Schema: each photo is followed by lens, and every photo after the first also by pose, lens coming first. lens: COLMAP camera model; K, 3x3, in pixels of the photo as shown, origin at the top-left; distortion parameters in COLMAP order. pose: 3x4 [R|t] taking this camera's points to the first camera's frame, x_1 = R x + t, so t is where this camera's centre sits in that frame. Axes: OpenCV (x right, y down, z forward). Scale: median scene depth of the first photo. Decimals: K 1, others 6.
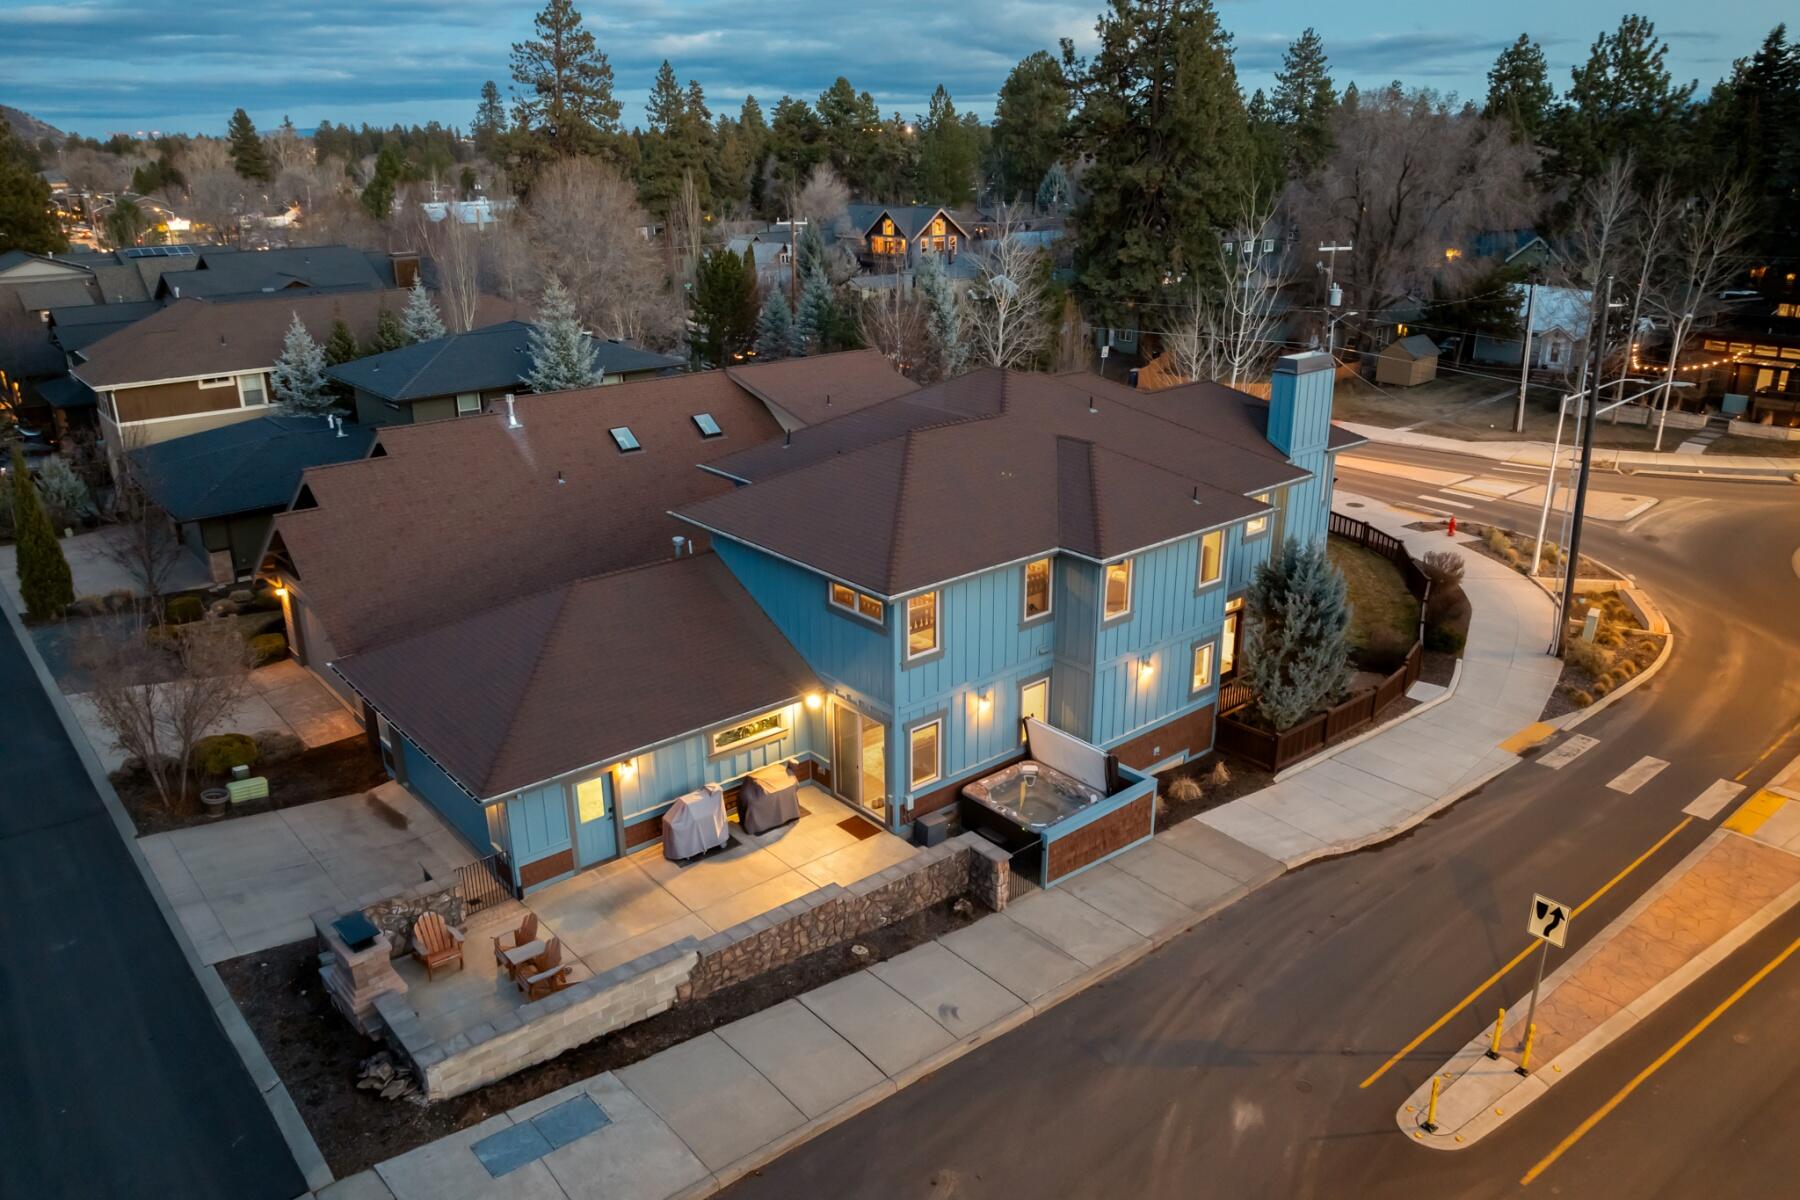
lens RADIAL K [[1260.5, 0, 900.0], [0, 1260.5, 600.0], [0, 0, 1]] dist [-0.029738, -0.006414]
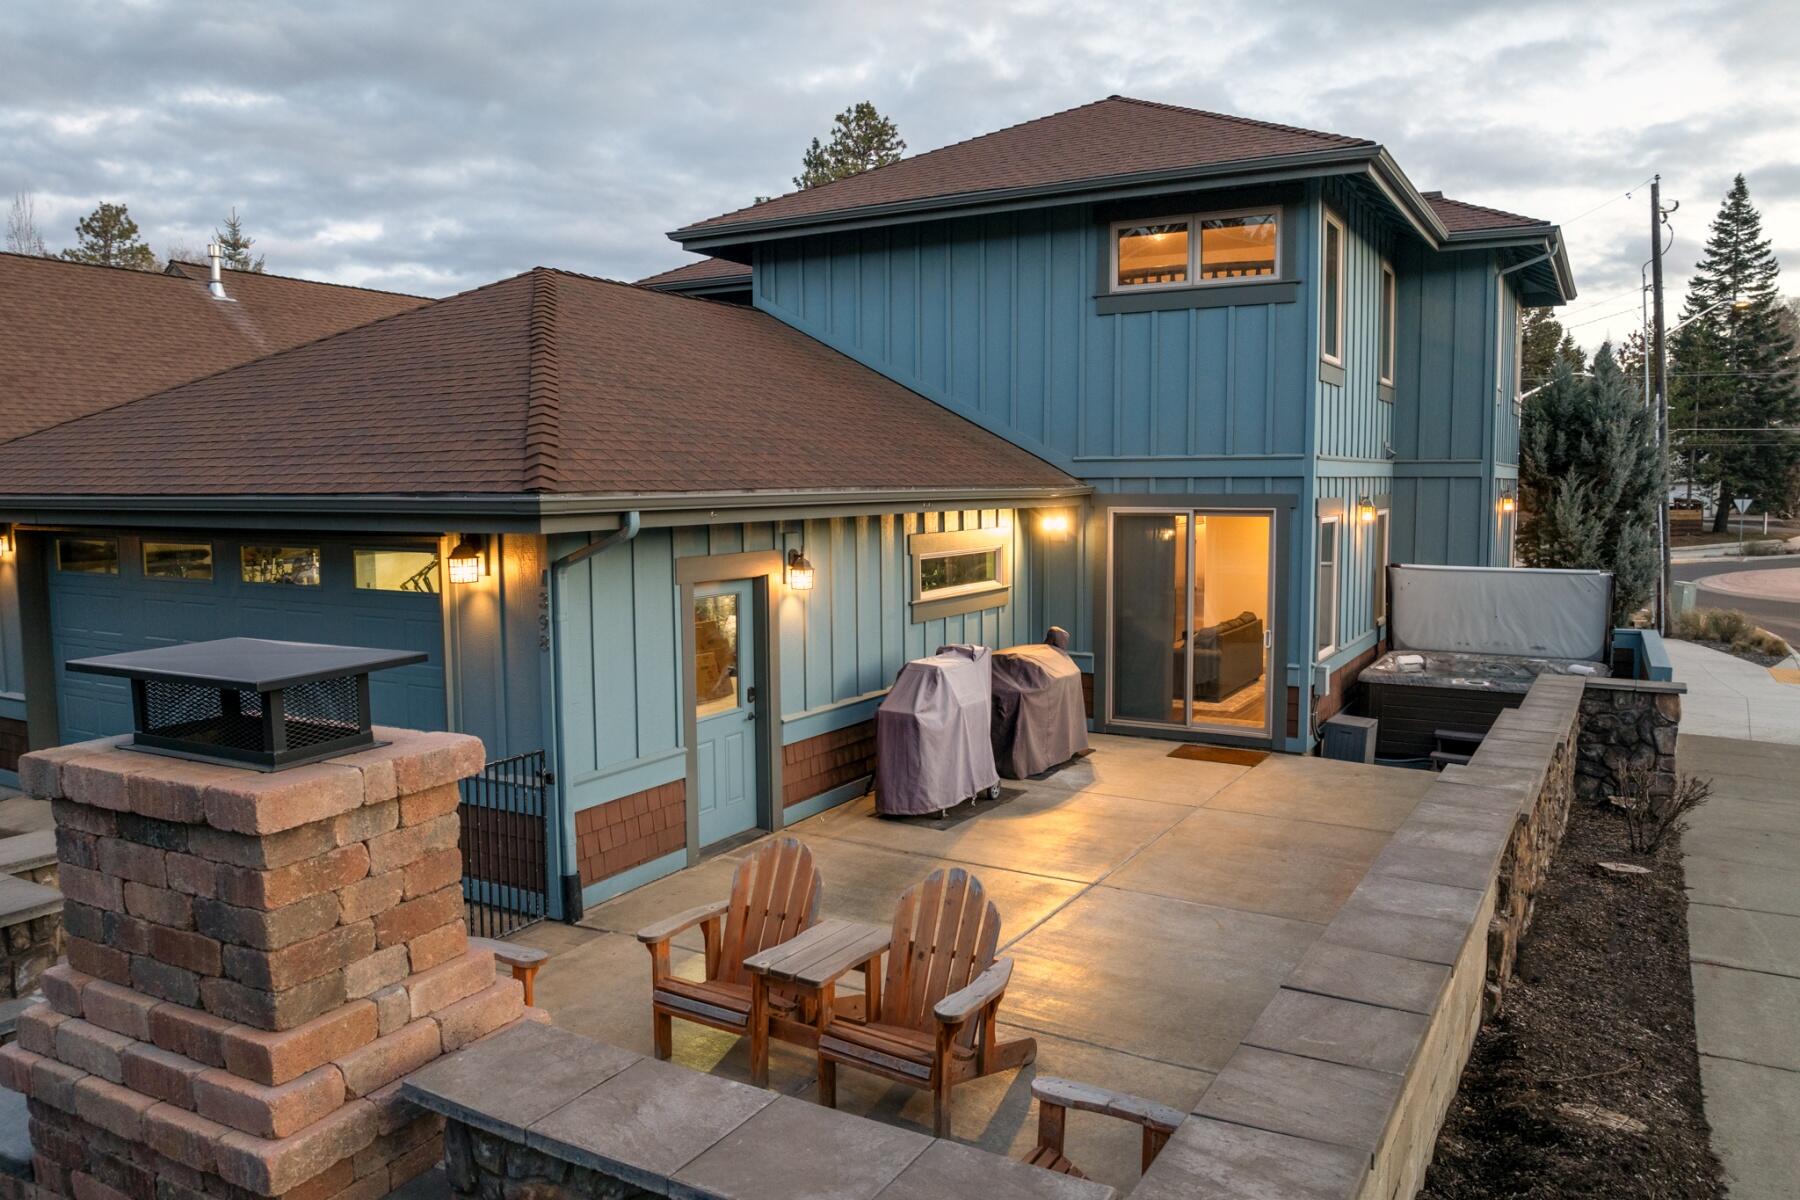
lens RADIAL K [[1260.5, 0, 900.0], [0, 1260.5, 600.0], [0, 0, 1]] dist [-0.029738, -0.006414]
pose [[0.940317, -0.030477, 0.338931, -0.311801], [0.116012, 0.965027, -0.235084, 0.230723], [-0.319913, 0.260374, 0.910967, 0.625937]]
